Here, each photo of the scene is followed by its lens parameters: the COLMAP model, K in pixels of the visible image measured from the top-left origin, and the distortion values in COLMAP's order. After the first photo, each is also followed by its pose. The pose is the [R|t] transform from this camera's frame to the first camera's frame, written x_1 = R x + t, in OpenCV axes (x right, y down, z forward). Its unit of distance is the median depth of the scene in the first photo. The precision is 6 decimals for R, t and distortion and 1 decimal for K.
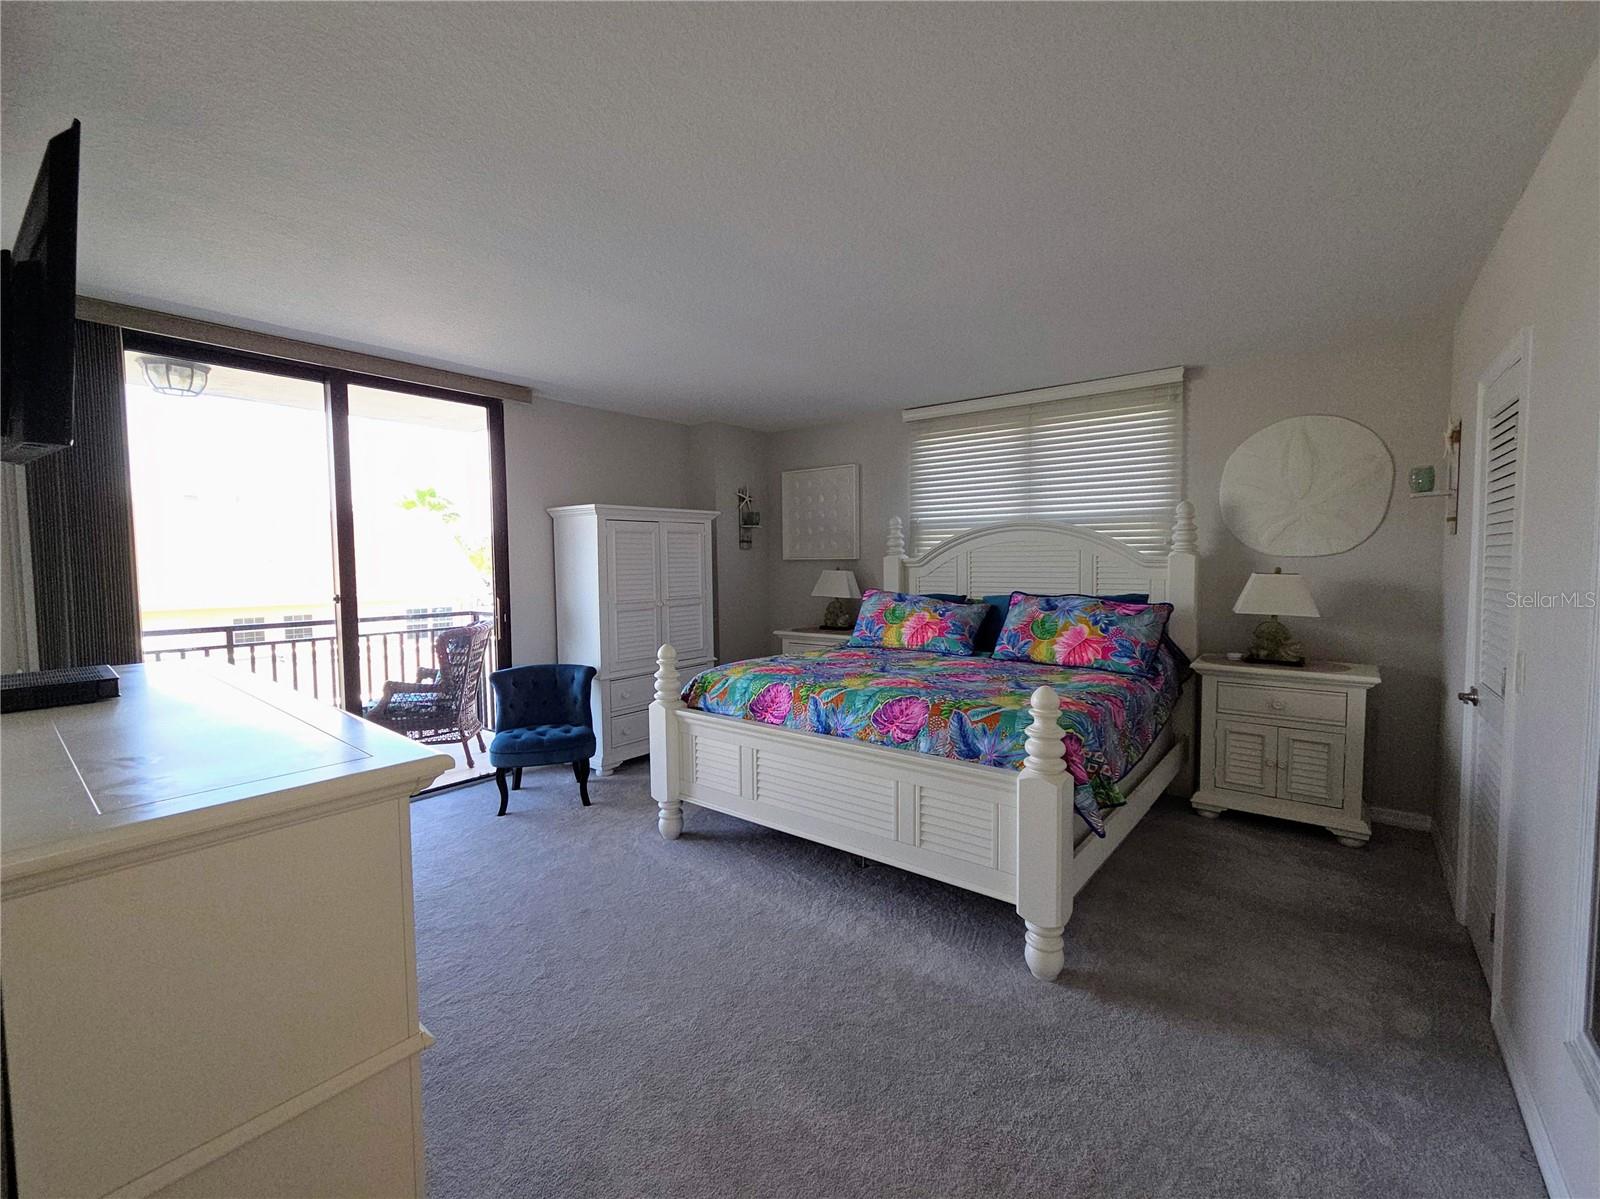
lens RADIAL K [[653.5, 0, 806.1], [0, 653.5, 595.6], [0, 0, 1]] dist [0.001616, -0.000152]
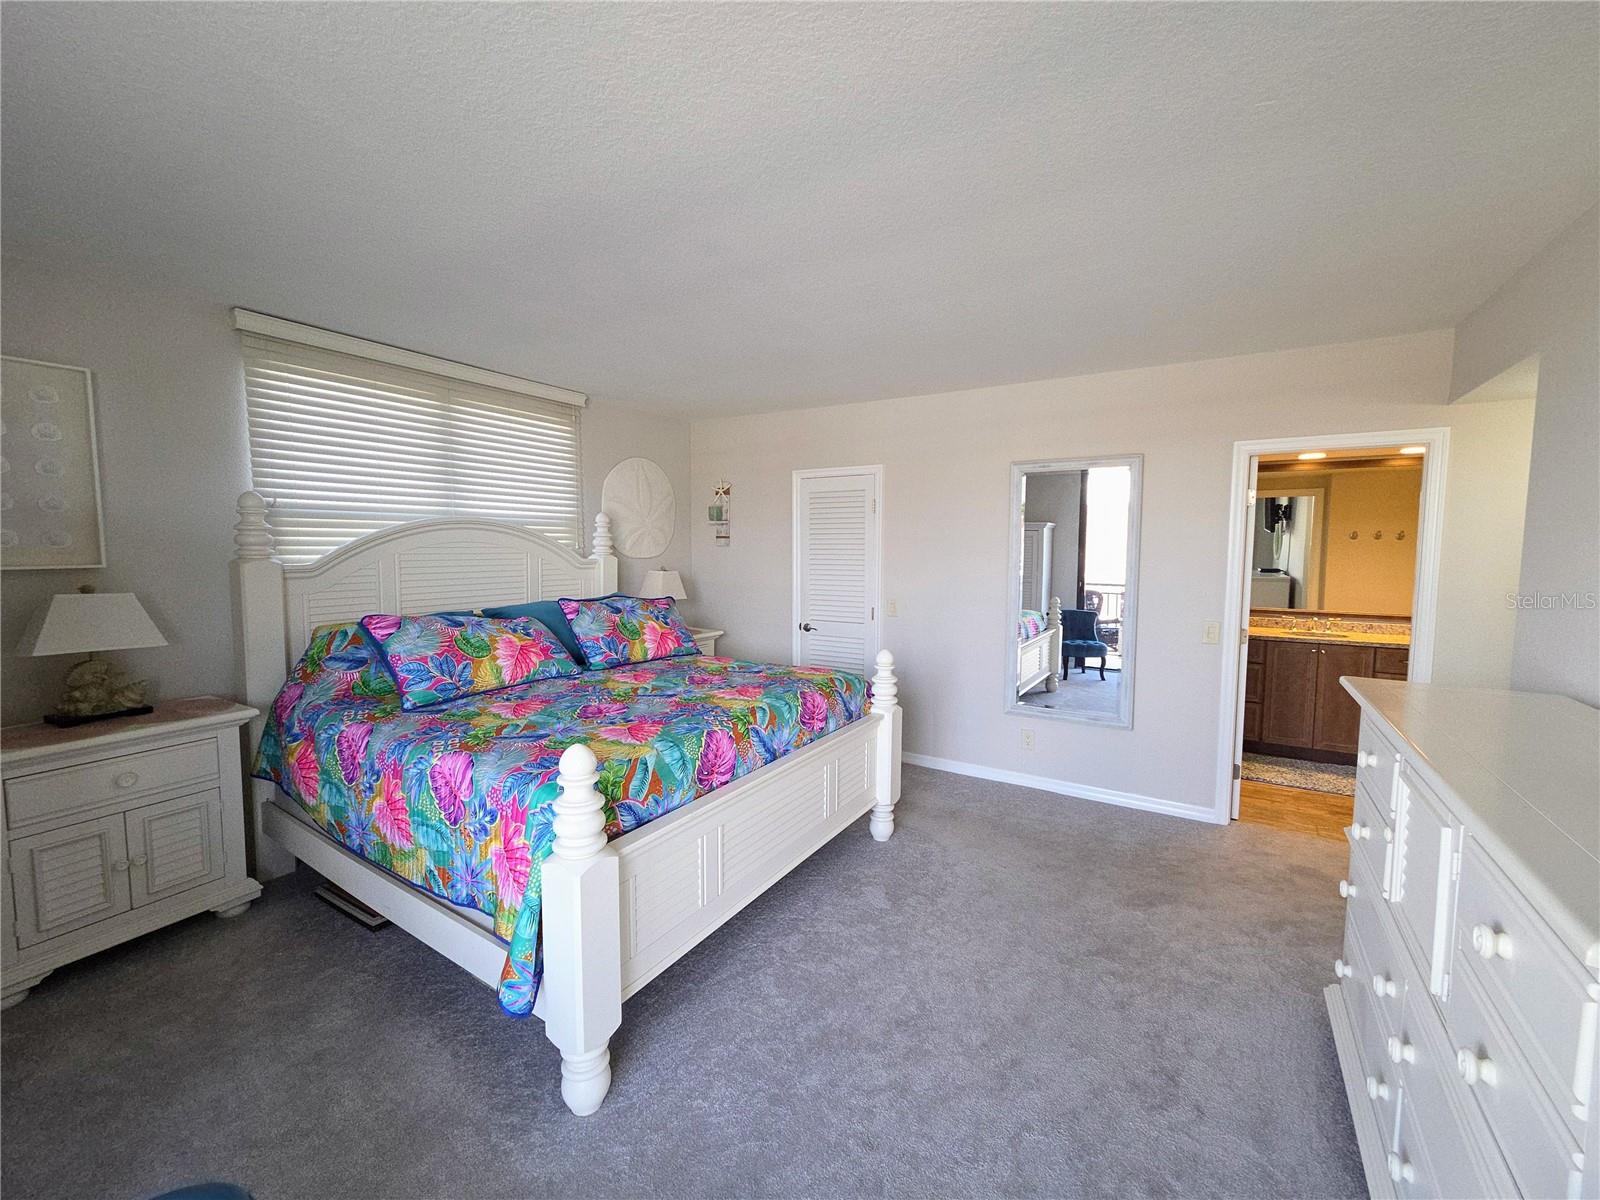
lens RADIAL K [[653.5, 0, 806.1], [0, 653.5, 596.1], [0, 0, 1]] dist [0.001616, -0.000152]
pose [[-0.081014, -0.069065, 0.994317, -0.722299], [0.057842, 0.995589, 0.073866, -0.067060], [-0.995033, 0.063497, -0.076662, 0.845148]]
